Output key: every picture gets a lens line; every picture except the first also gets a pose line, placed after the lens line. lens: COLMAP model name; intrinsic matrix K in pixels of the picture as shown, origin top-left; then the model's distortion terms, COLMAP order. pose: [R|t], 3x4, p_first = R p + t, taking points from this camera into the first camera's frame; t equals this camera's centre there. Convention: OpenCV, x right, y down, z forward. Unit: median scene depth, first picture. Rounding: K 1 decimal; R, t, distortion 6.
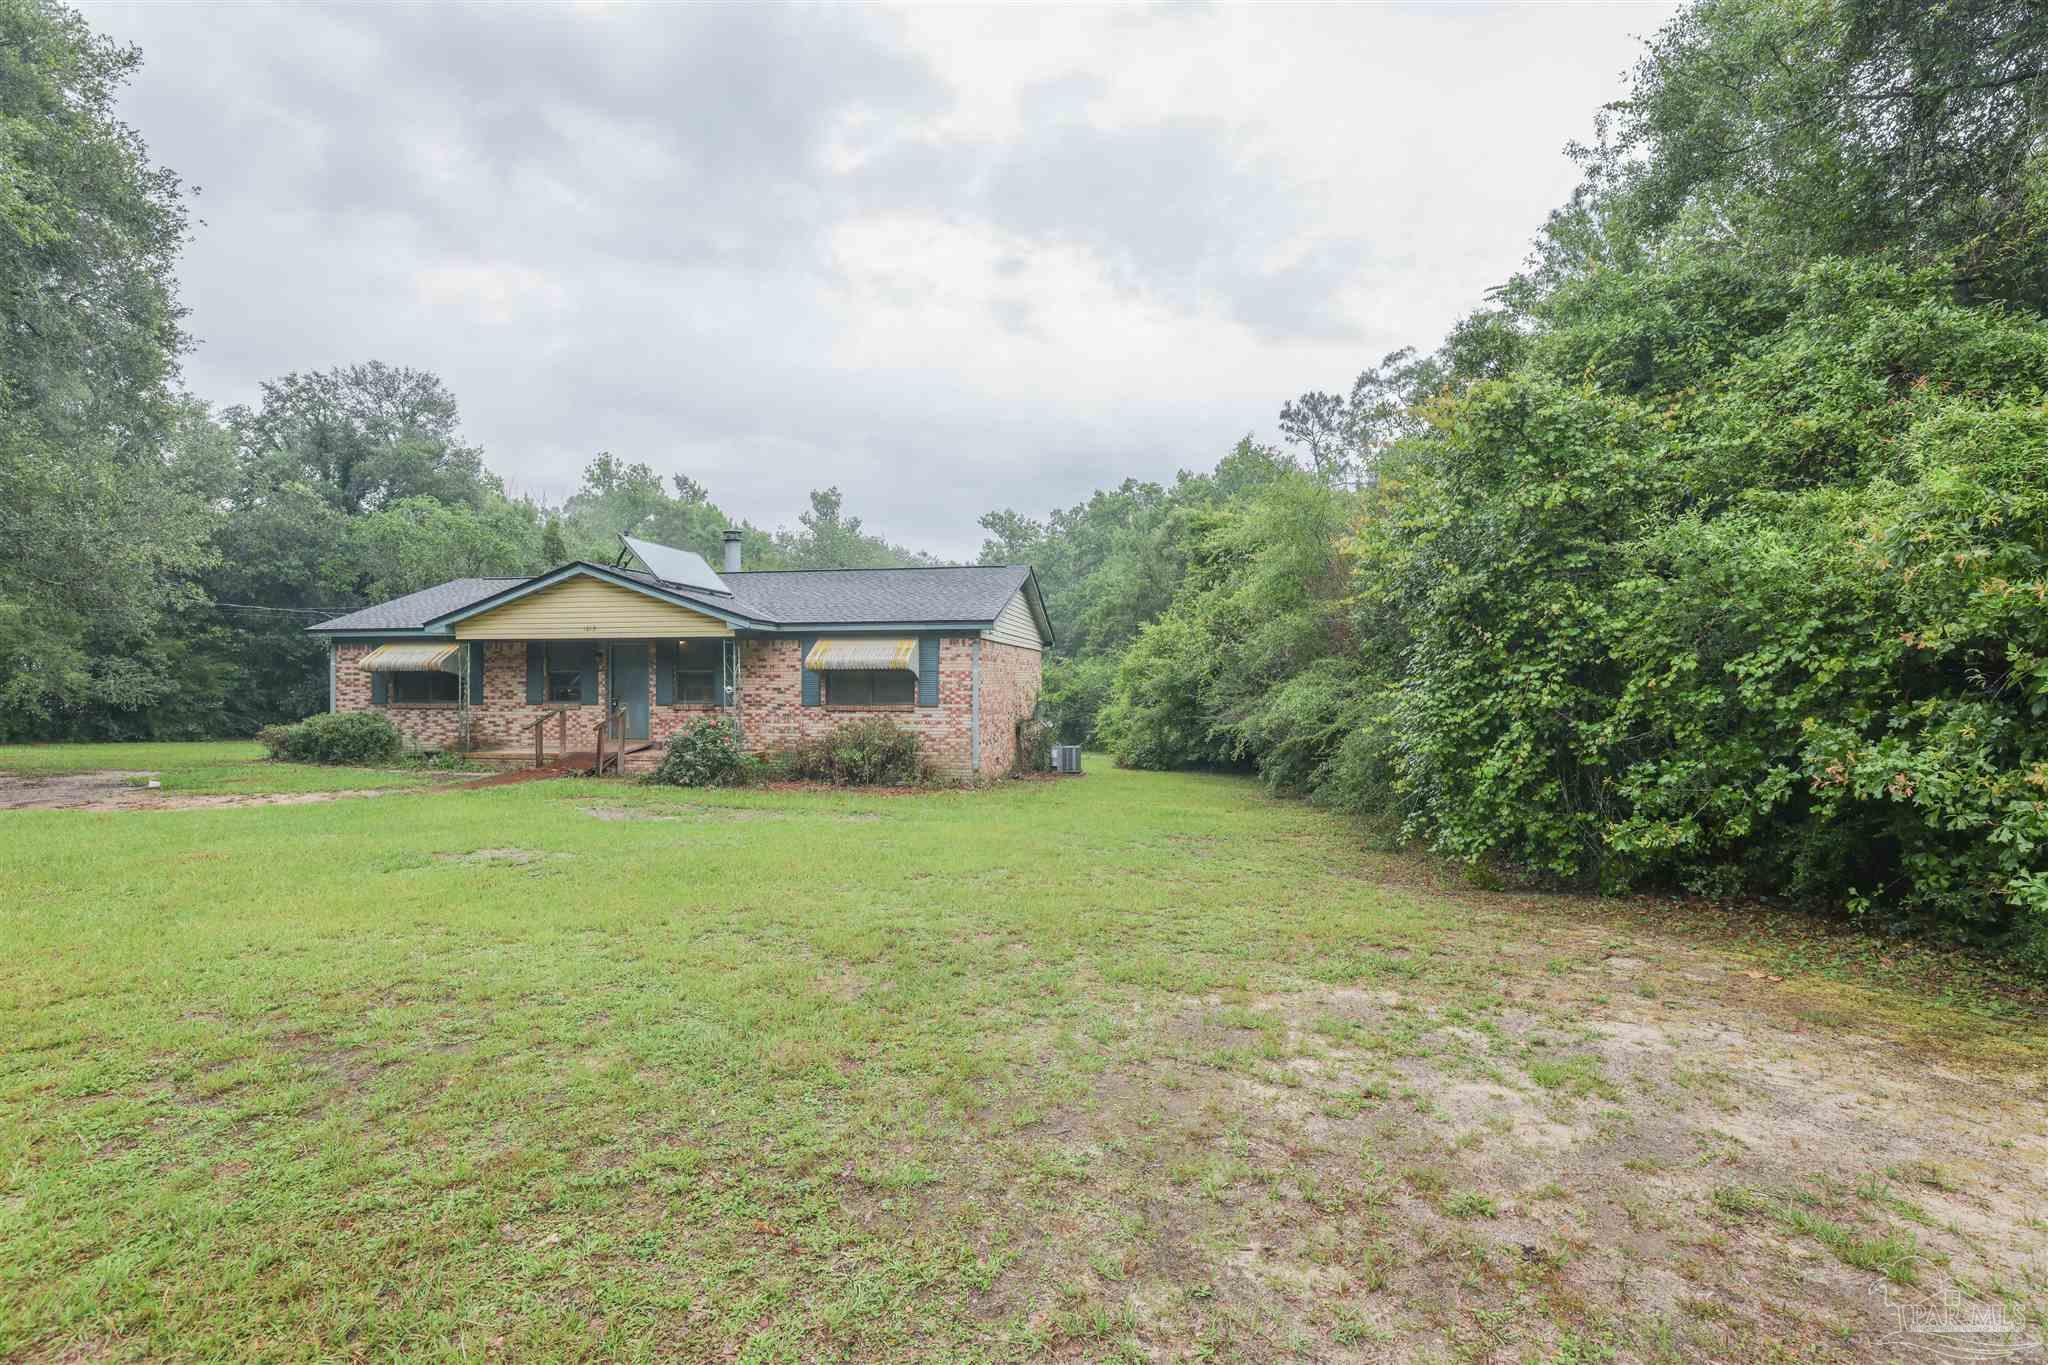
lens RADIAL K [[925.5, 0, 1026.9], [0, 925.5, 679.3], [0, 0, 1]] dist [-0.036798, 0.000369]
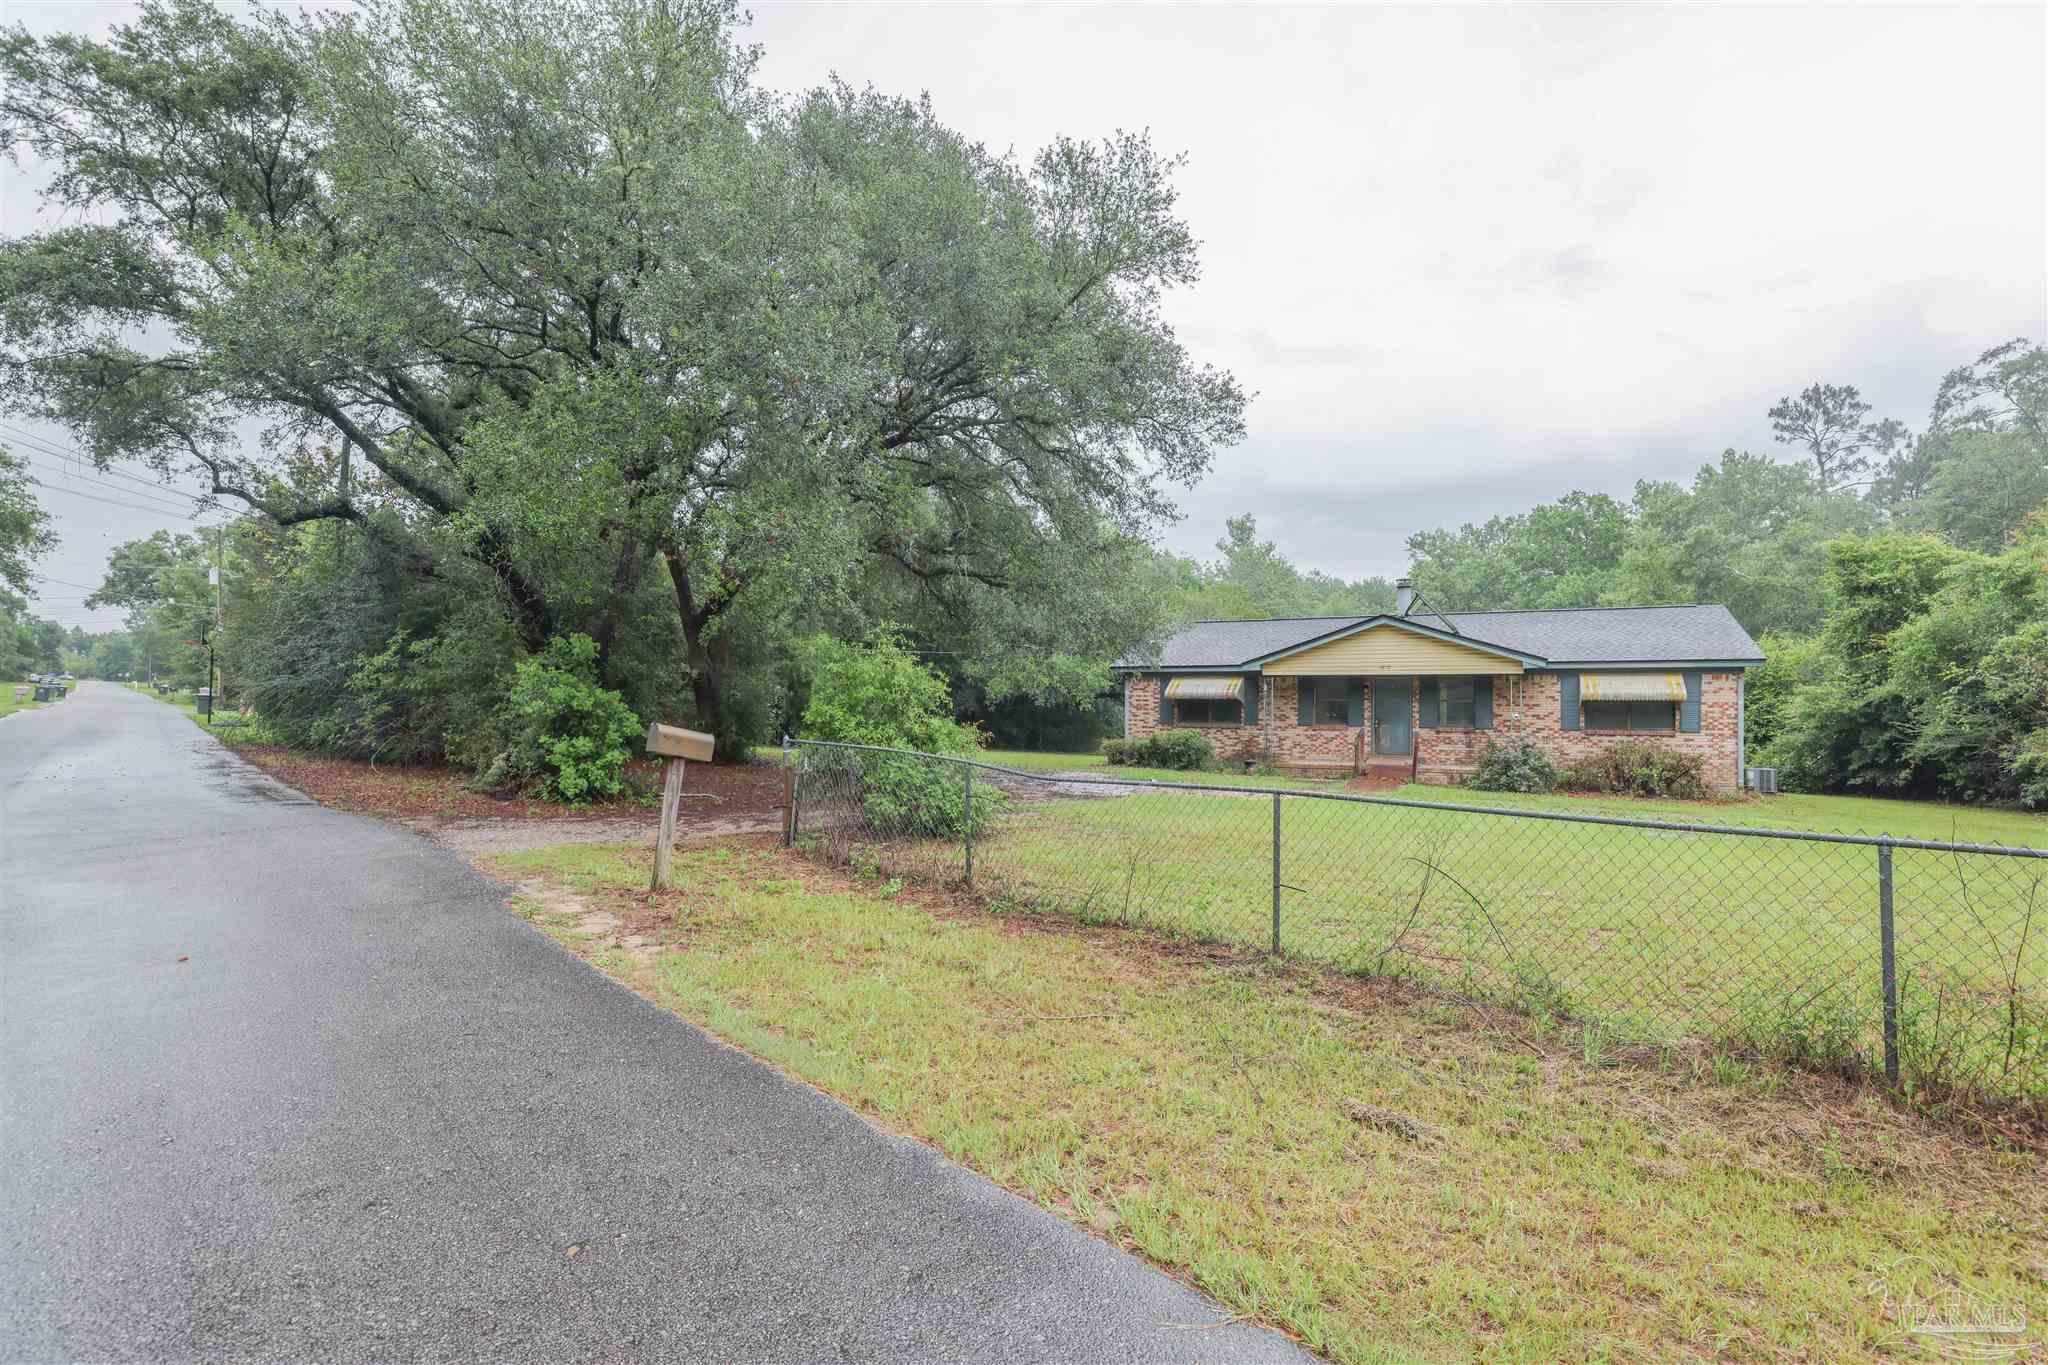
lens RADIAL K [[938.6, 0, 1019.2], [0, 938.6, 689.0], [0, 0, 1]] dist [-0.037852, 0.011719]
pose [[0.950151, 0.001714, -0.311784, -0.509837], [-0.003402, 0.999982, -0.004871, -0.015538], [0.311770, 0.005689, 0.950141, -0.350940]]
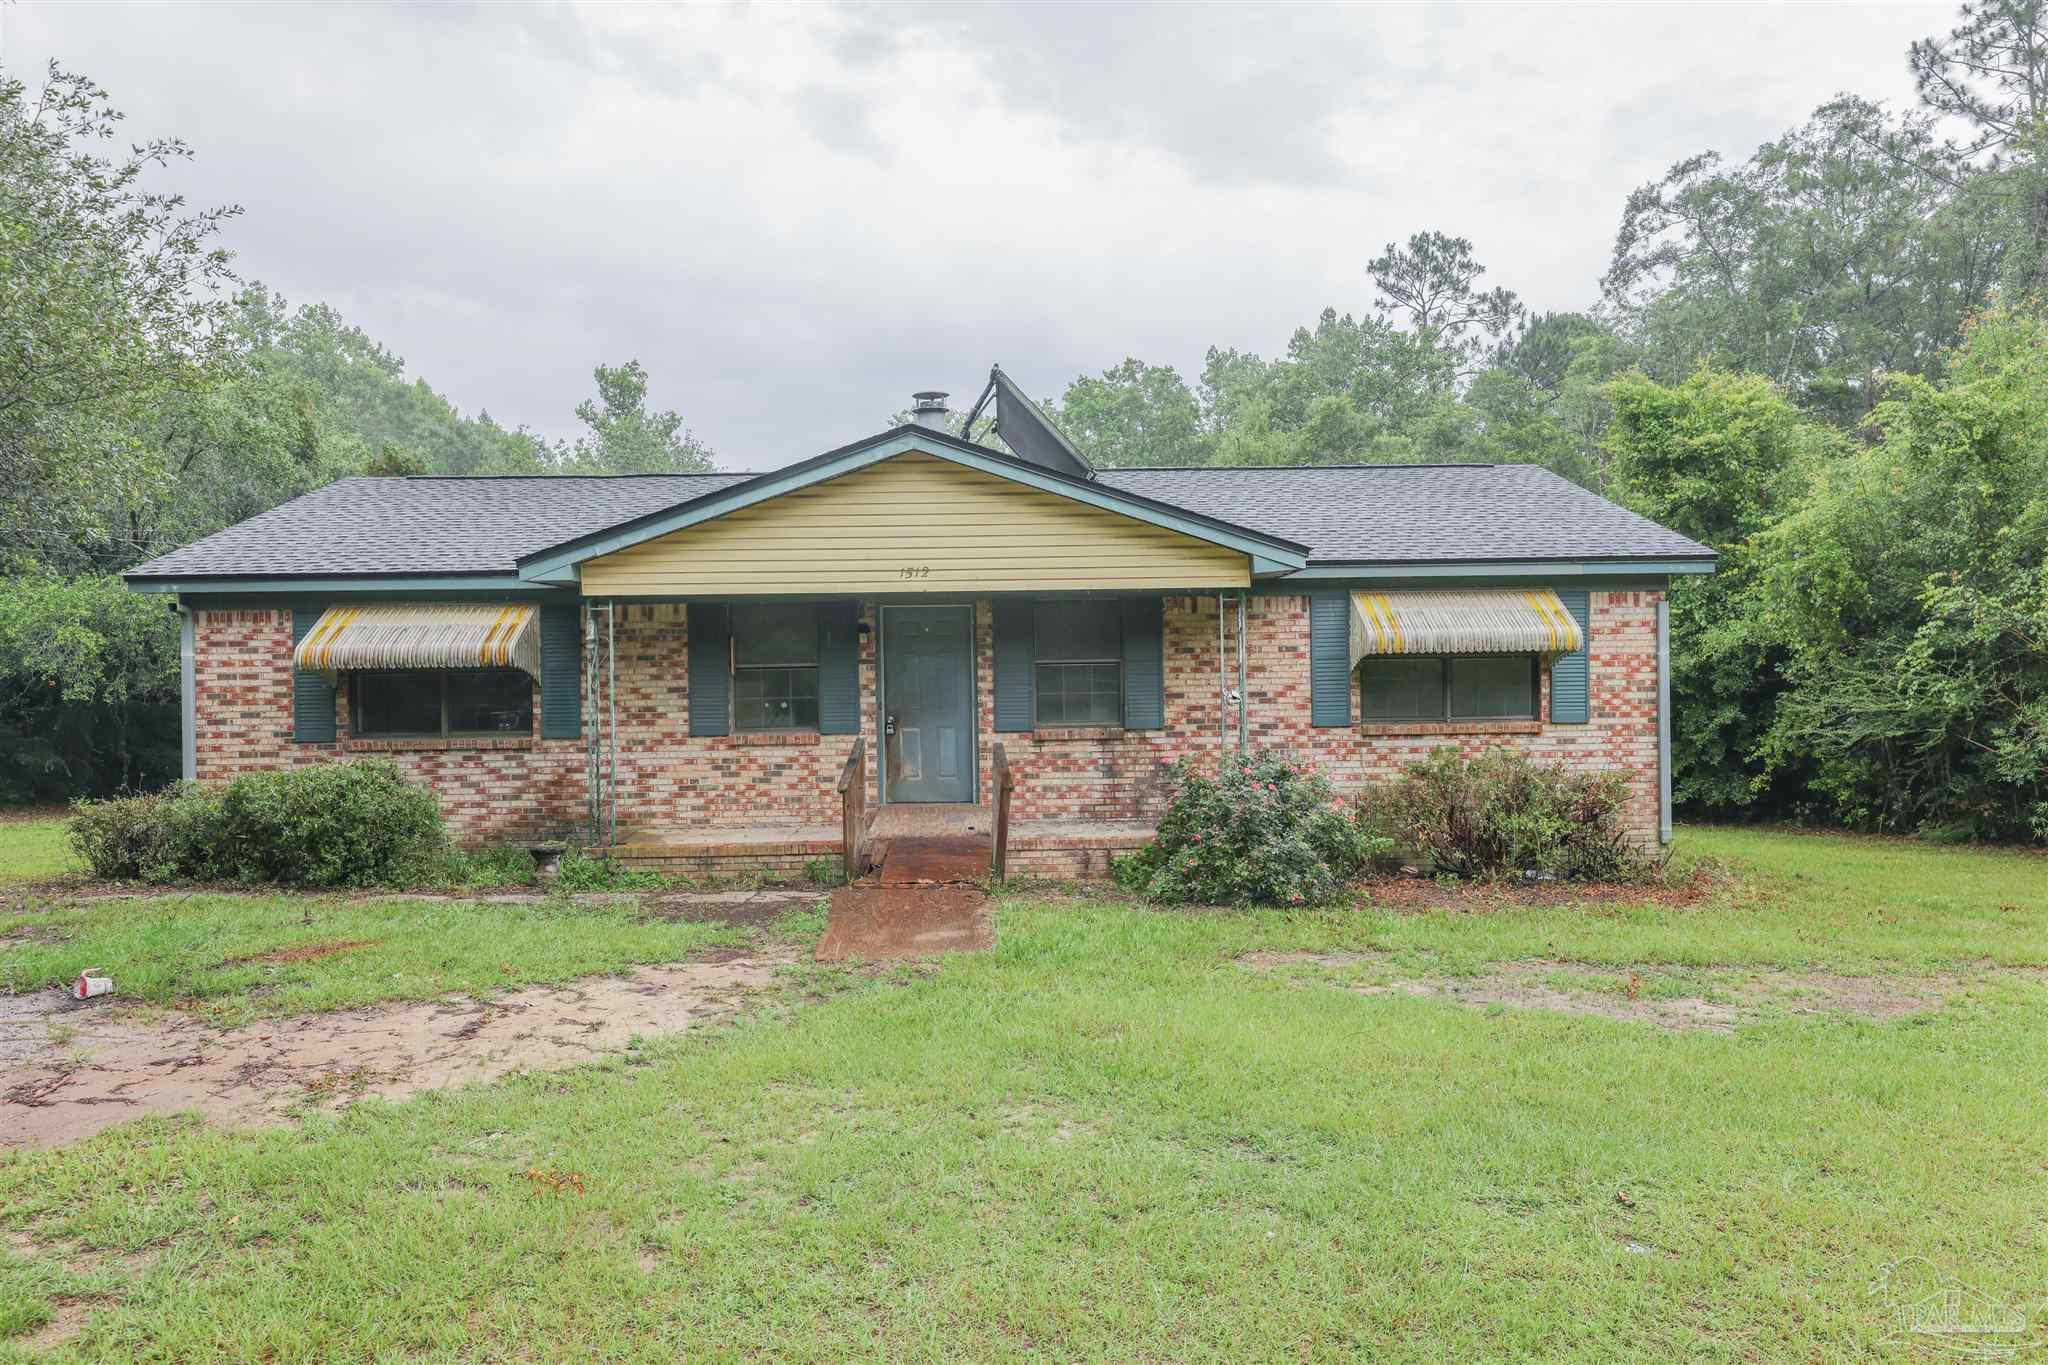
lens RADIAL K [[1370.3, 0, 1024.0], [0, 1370.3, 682.5], [0, 0, 1]] dist [-0.000259, -0.000366]
pose [[0.983130, -0.014399, 0.182339, -0.505823], [0.013298, 0.999885, 0.007262, -0.002745], [-0.182423, -0.004715, 0.983209, 0.278992]]
